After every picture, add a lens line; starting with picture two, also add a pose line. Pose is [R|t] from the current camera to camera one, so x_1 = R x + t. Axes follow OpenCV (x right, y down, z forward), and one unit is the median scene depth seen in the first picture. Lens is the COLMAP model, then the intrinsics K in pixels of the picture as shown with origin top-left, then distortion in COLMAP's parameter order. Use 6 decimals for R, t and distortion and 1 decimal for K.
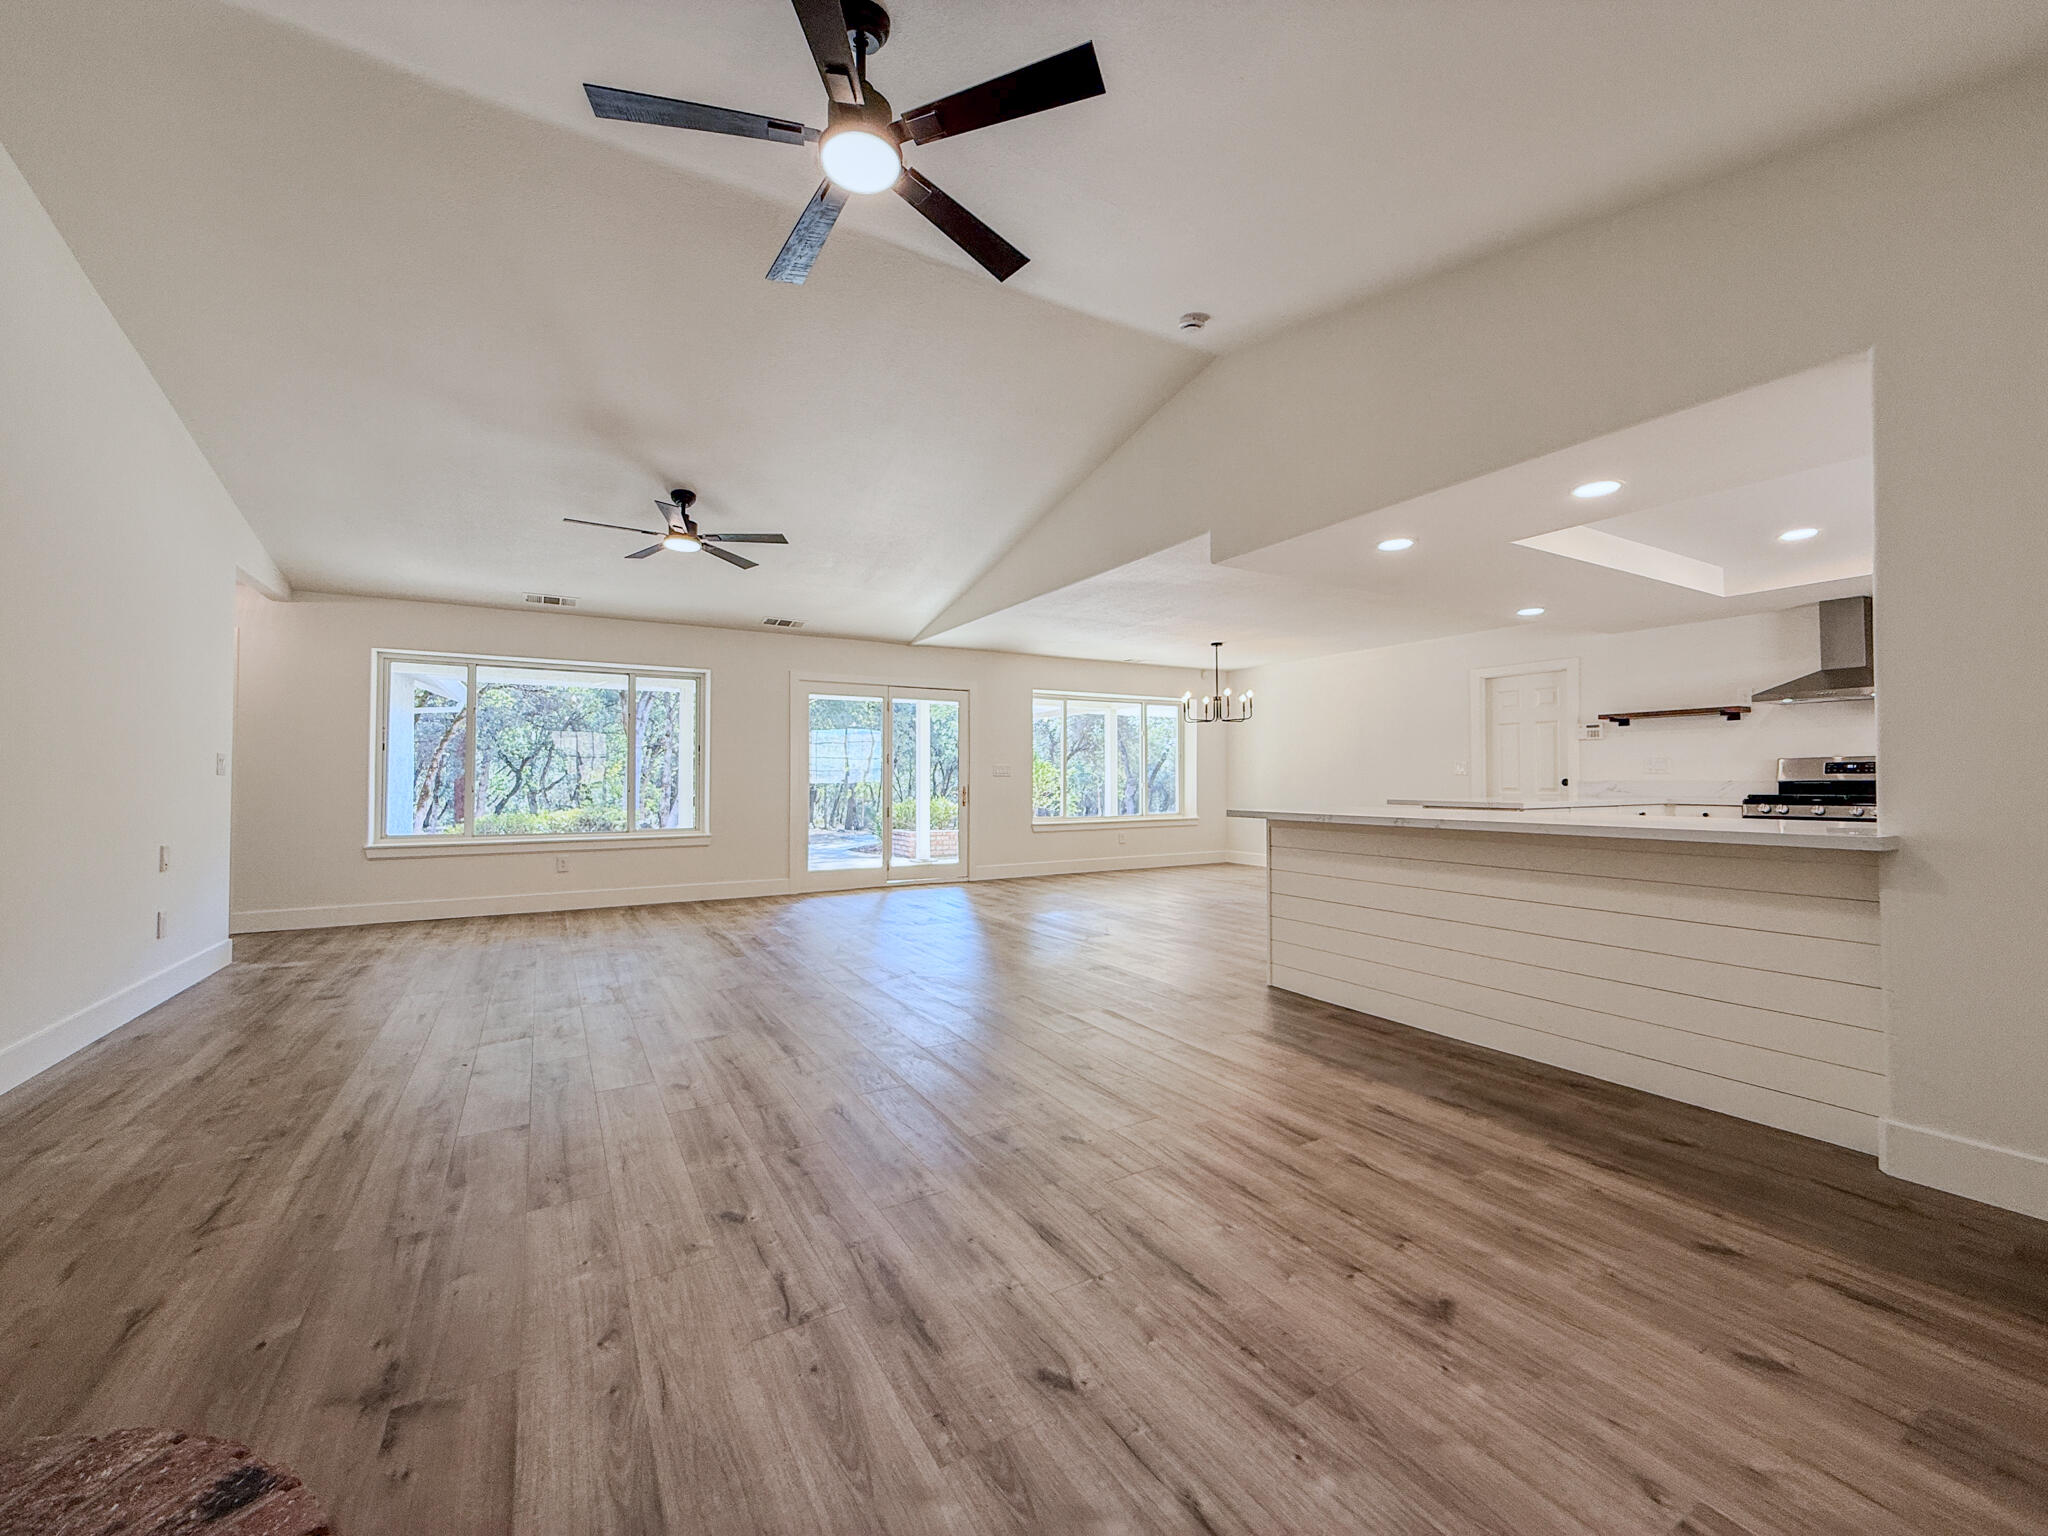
lens RADIAL K [[824.5, 0, 1017.9], [0, 824.5, 768.7], [0, 0, 1]] dist [-0.001827, 0.000134]
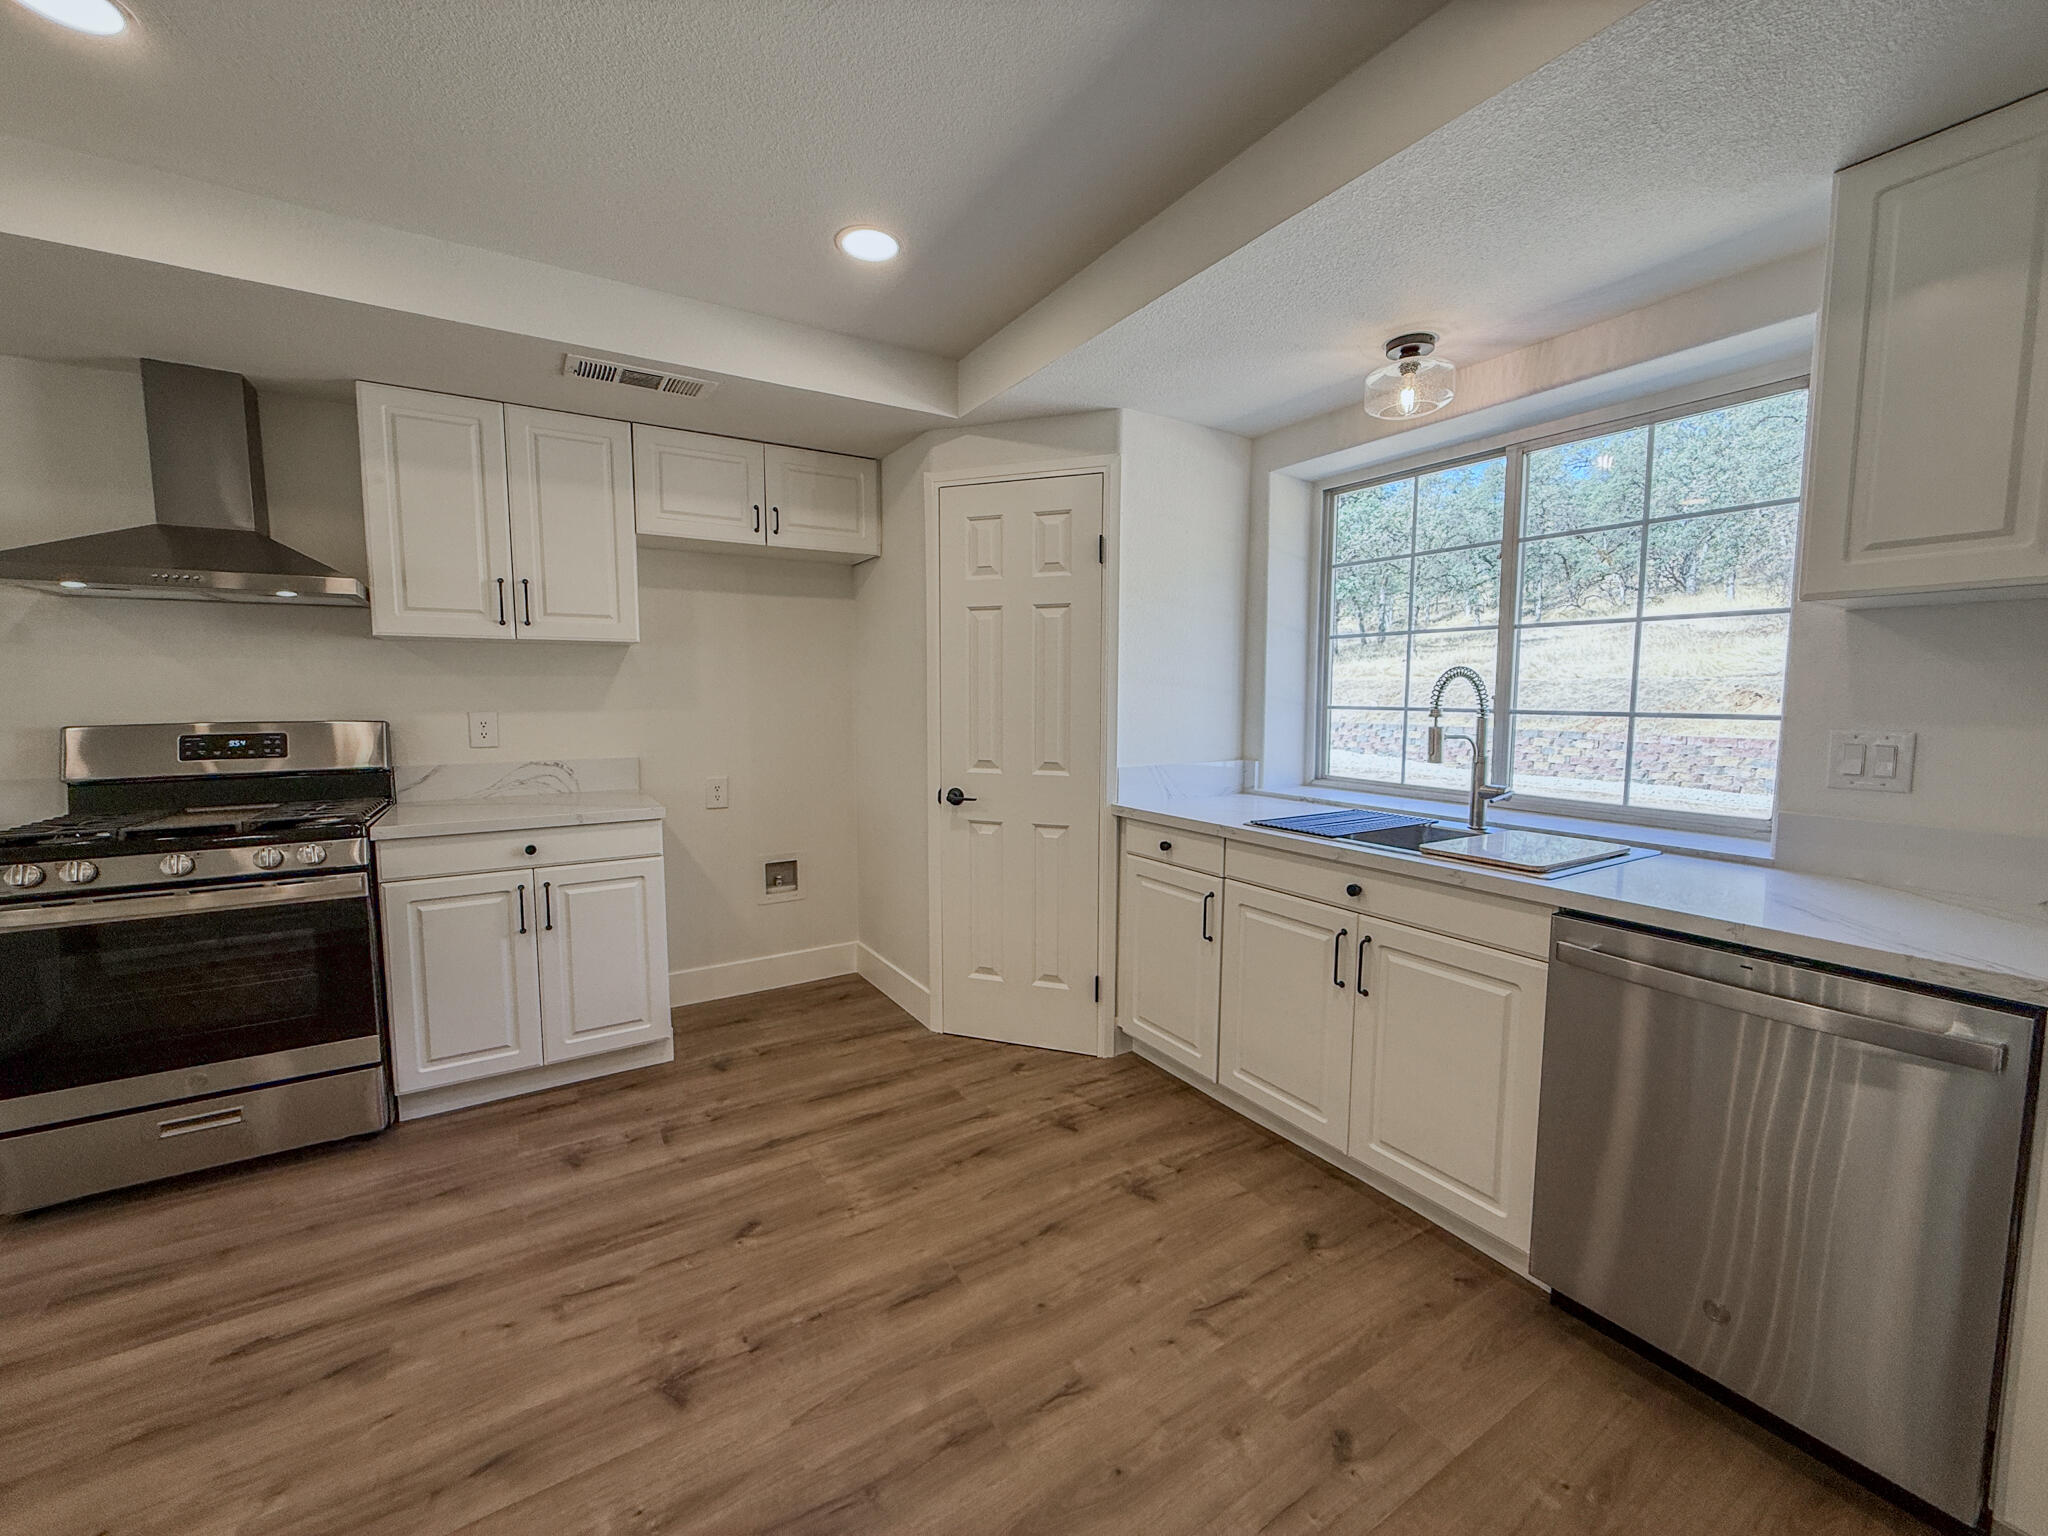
lens RADIAL K [[824.5, 0, 1019.8], [0, 824.5, 769.5], [0, 0, 1]] dist [-0.001827, 0.000134]
pose [[-0.025180, -0.052731, 0.998291, 0.516355], [0.019891, 0.998384, 0.053238, -0.004044], [-0.999485, 0.021198, -0.024090, 0.549172]]
